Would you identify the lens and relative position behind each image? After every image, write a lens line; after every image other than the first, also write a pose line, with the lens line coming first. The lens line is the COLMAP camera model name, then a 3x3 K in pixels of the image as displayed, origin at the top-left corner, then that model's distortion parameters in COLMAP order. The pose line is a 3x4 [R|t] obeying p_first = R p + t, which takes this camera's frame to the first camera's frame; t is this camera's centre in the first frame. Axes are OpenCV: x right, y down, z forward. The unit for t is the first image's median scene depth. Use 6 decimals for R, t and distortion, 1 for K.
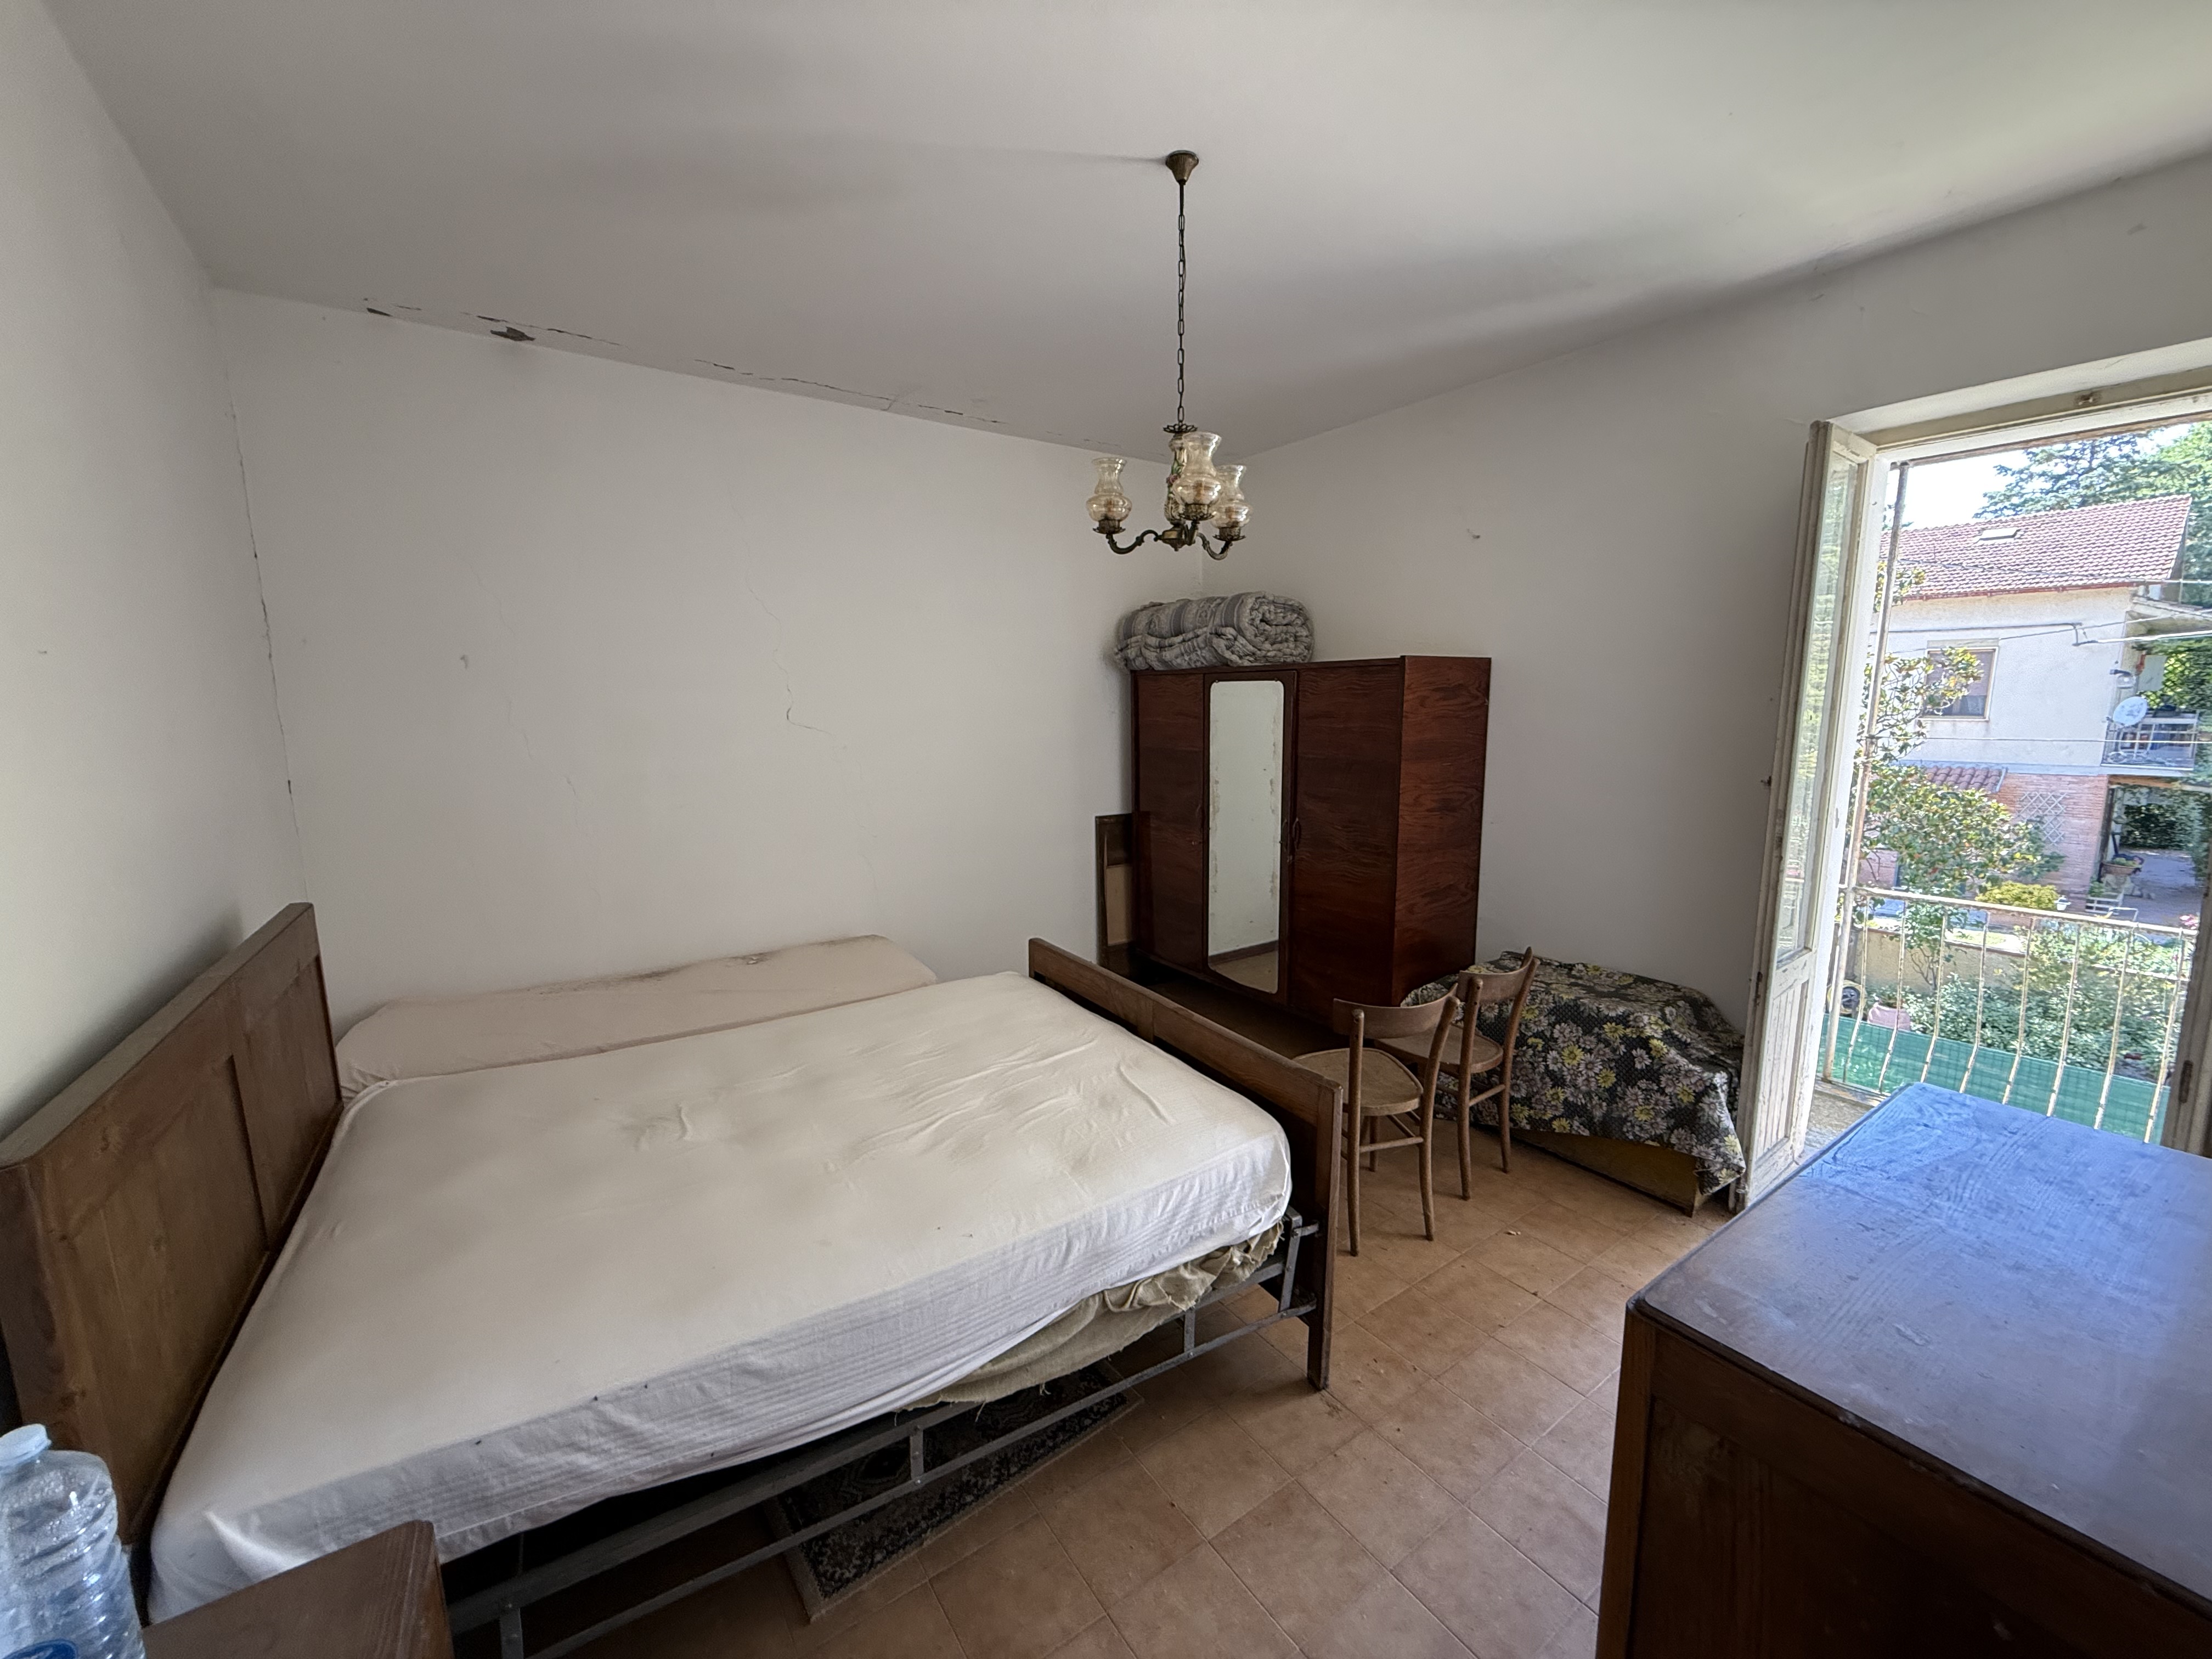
lens RADIAL K [[880.0, 0, 1105.0], [0, 880.0, 834.0], [0, 0, 1]] dist [0.000221, 0.000160]
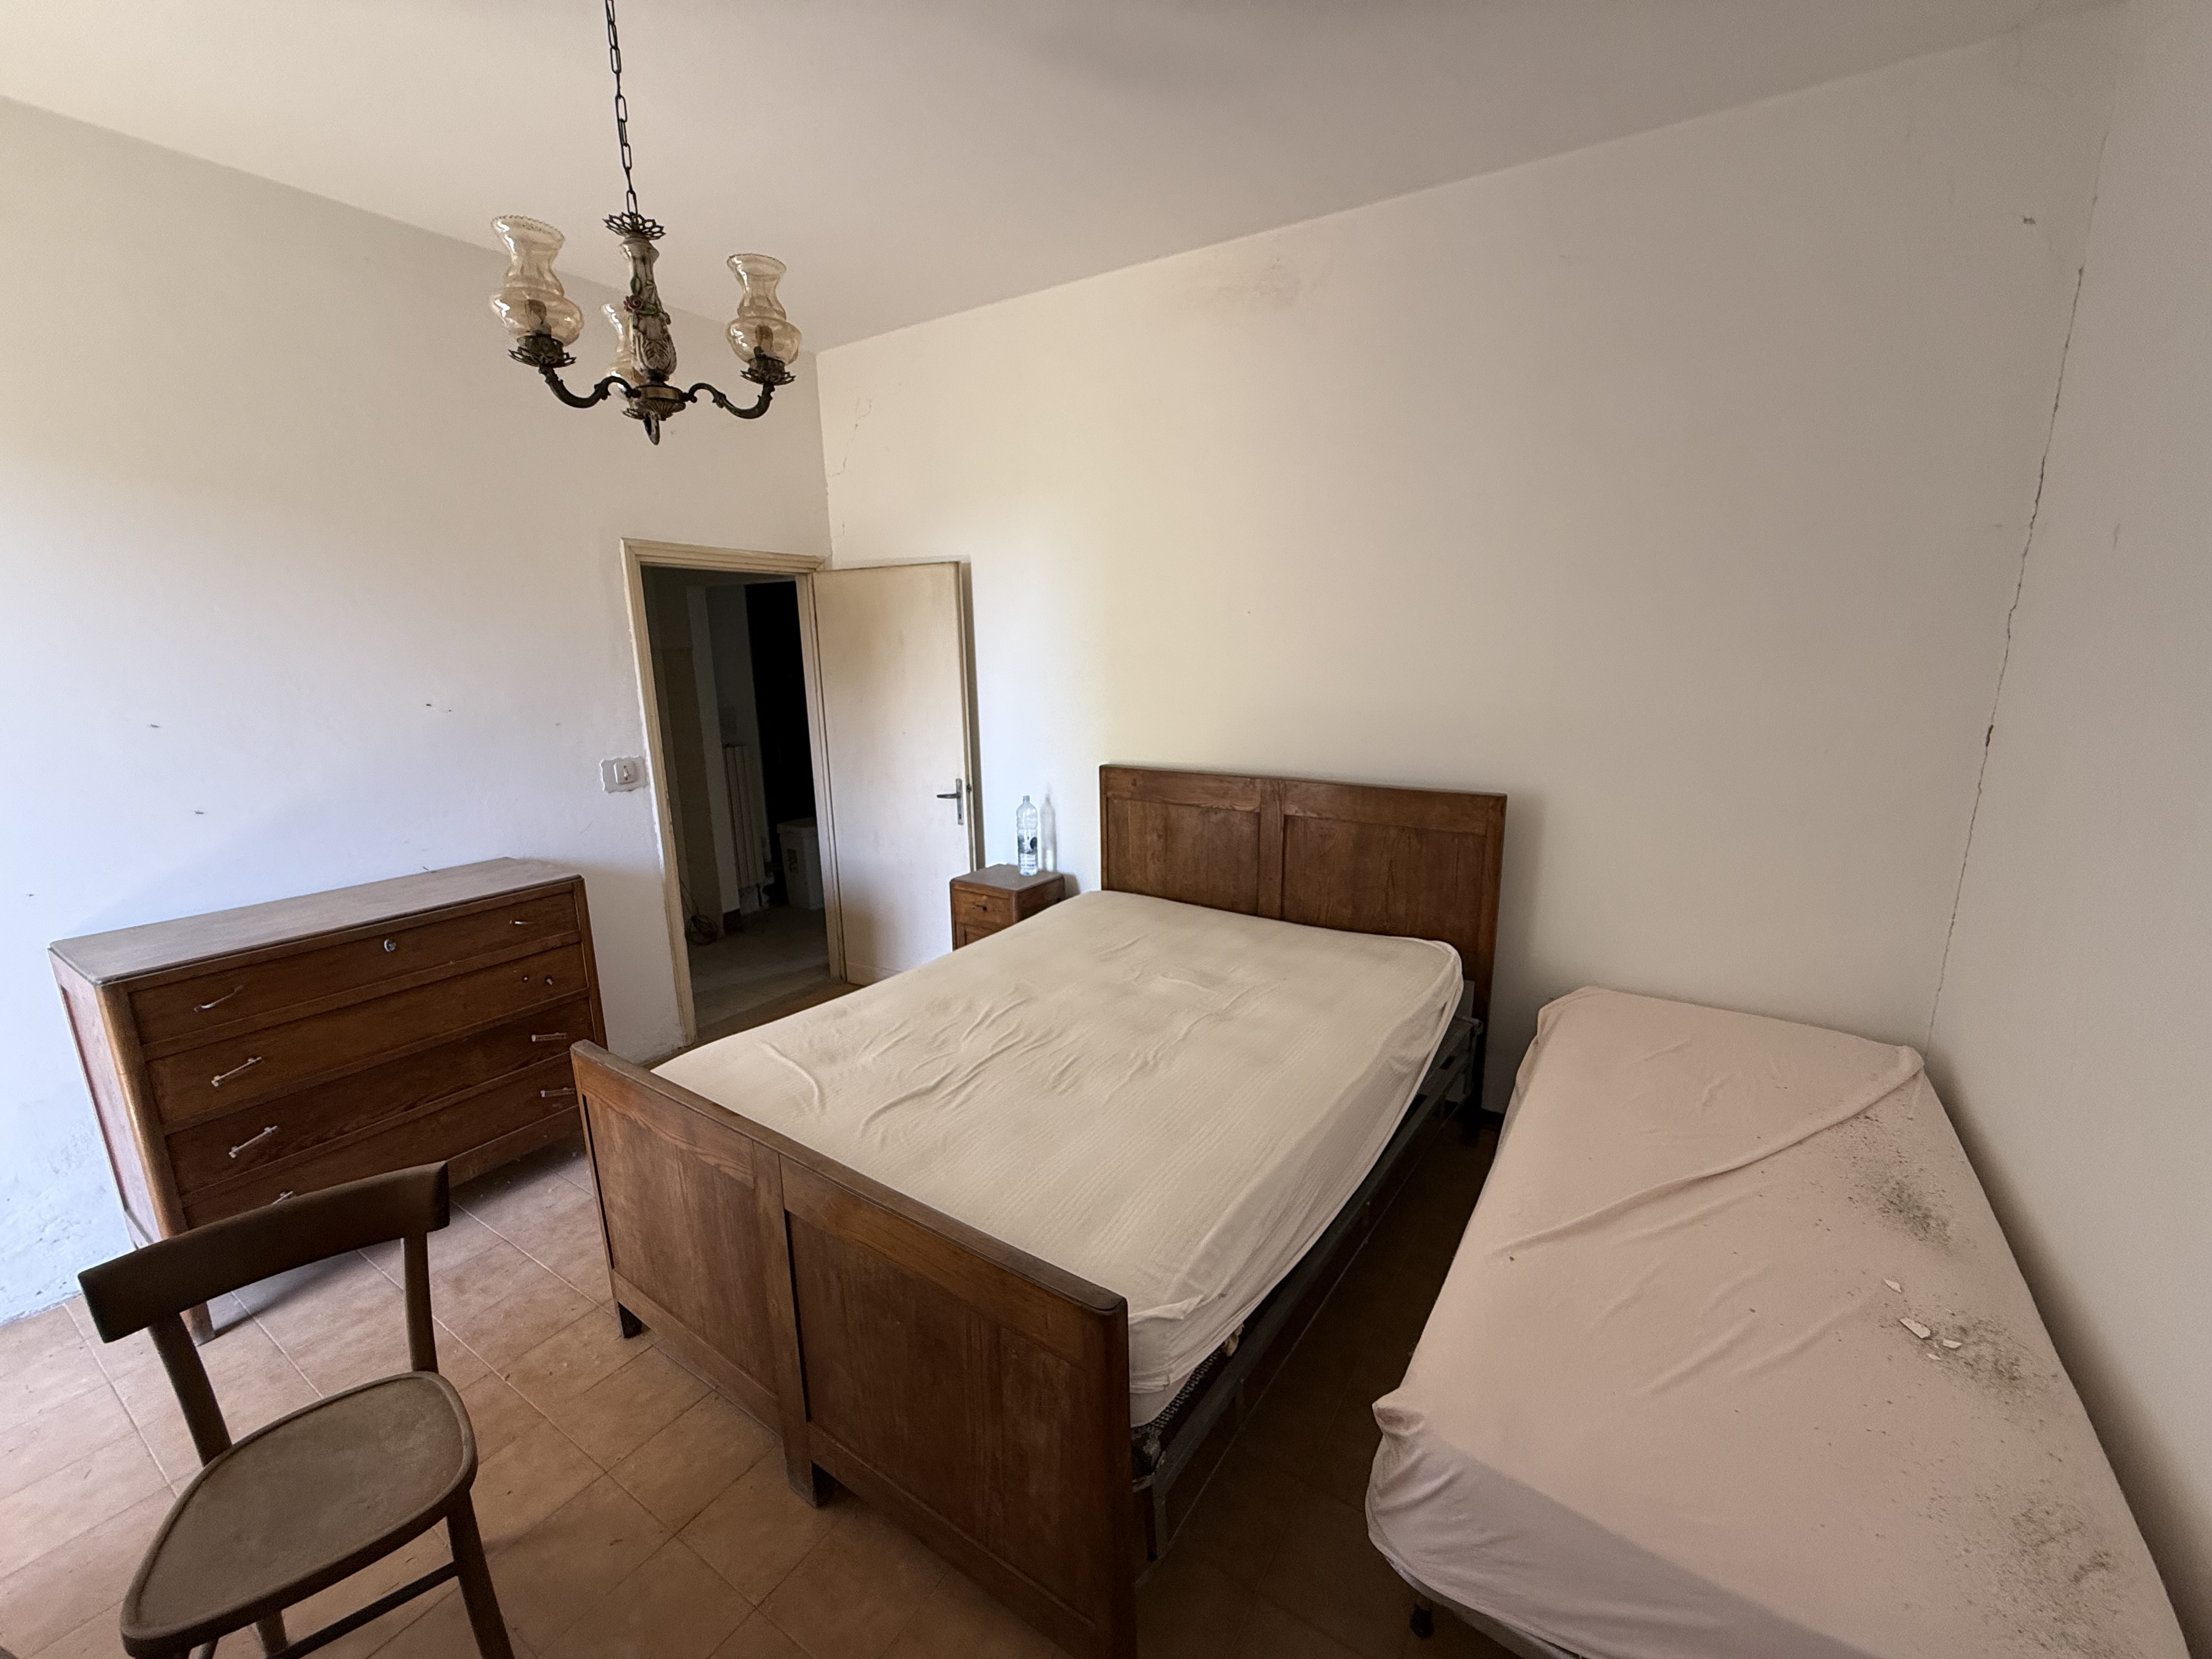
lens RADIAL K [[880.0, 0, 1105.0], [0, 880.0, 834.0], [0, 0, 1]] dist [0.000221, 0.000160]
pose [[-0.923778, 0.104815, -0.368304, 0.040057], [-0.034949, 0.934717, 0.353669, -0.201884], [0.381330, 0.339584, -0.859808, 1.312524]]
